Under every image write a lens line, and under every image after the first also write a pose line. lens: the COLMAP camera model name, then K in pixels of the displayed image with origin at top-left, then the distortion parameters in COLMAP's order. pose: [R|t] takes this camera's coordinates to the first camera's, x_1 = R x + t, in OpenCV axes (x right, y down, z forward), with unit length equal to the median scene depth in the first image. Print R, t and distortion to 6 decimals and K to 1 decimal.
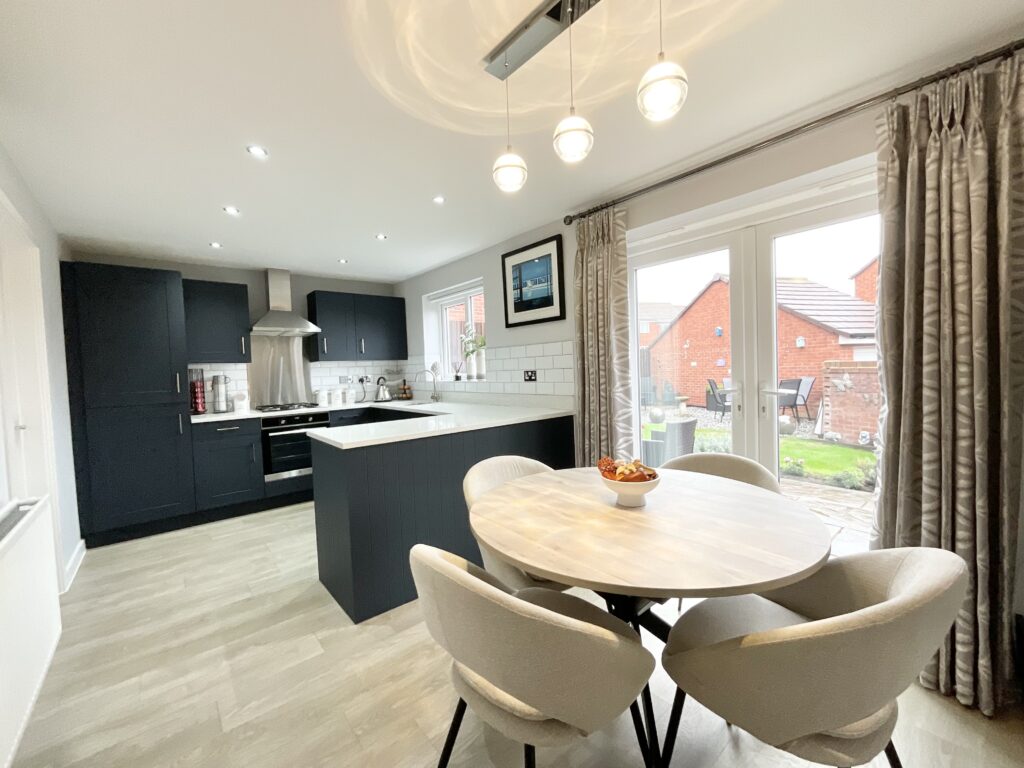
lens RADIAL K [[418.0, 0, 510.9], [0, 418.0, 382.4], [0, 0, 1]] dist [-0.000207, 0.000198]
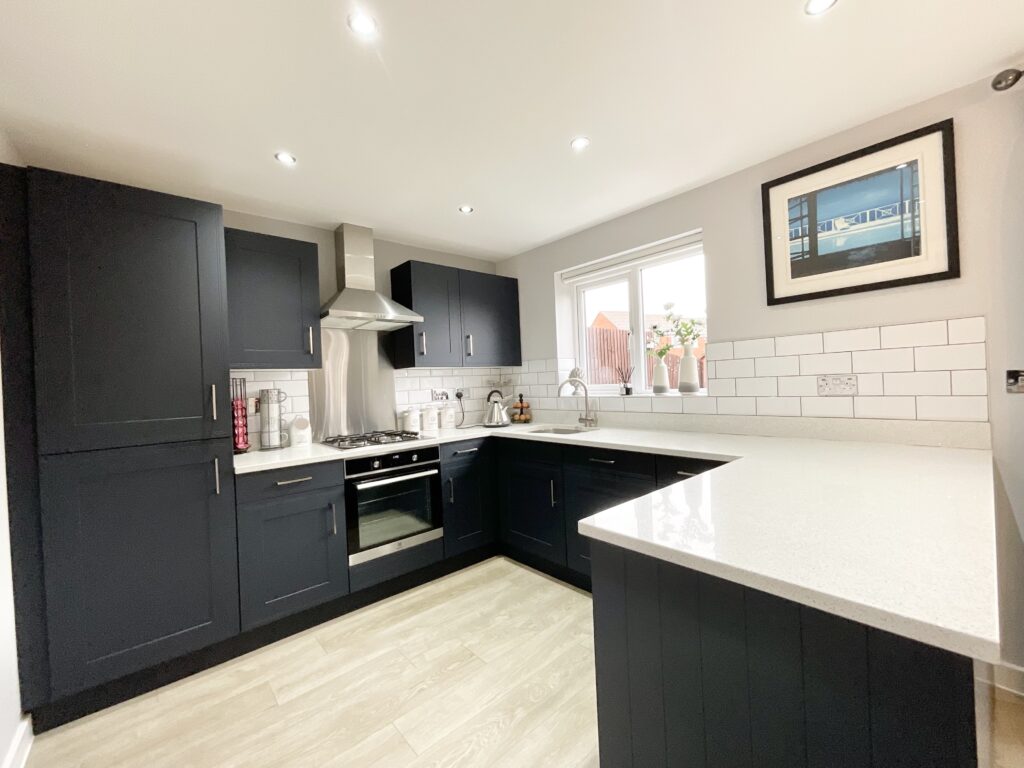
lens RADIAL K [[415.8, 0, 508.6], [0, 415.8, 381.4], [0, 0, 1]] dist [-0.006219, 0.000024]
pose [[0.999853, -0.006784, 0.015722, -0.368788], [0.007377, 0.999250, -0.038005, -0.002269], [-0.015453, 0.038115, 0.999154, 0.394825]]
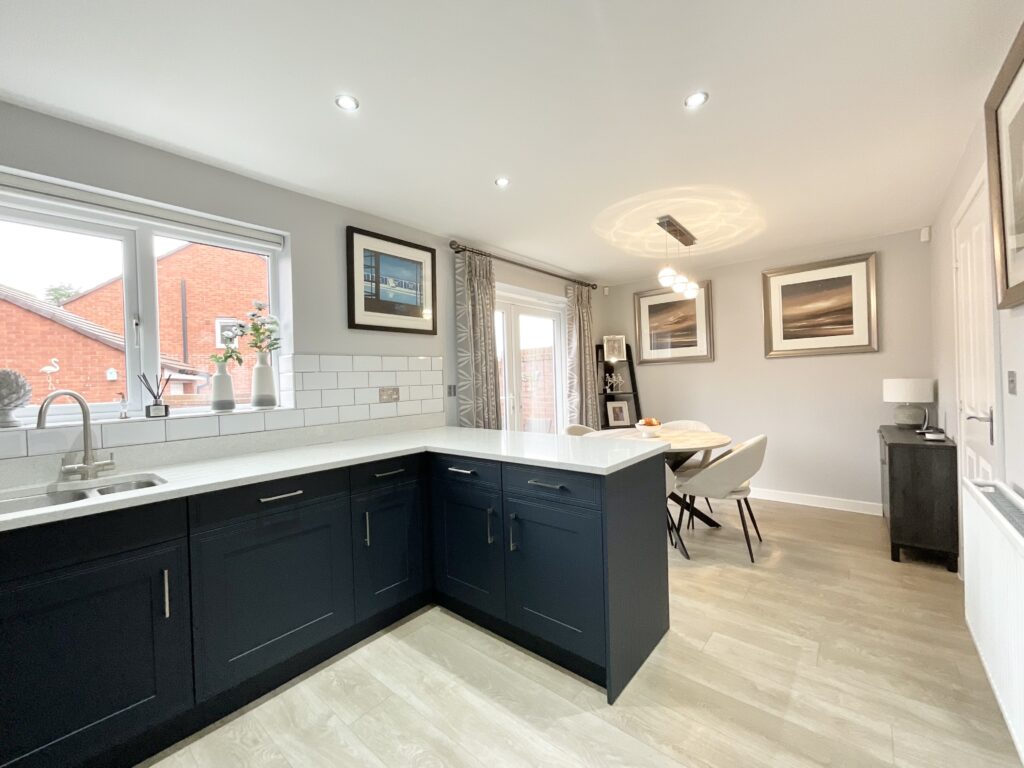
lens RADIAL K [[418.0, 0, 510.9], [0, 418.0, 382.4], [0, 0, 1]] dist [-0.000207, 0.000198]
pose [[-0.167232, 0.033030, 0.985364, -0.705278], [0.073603, 0.997068, -0.020931, -0.004013], [-0.983166, 0.069025, -0.169172, 0.808693]]
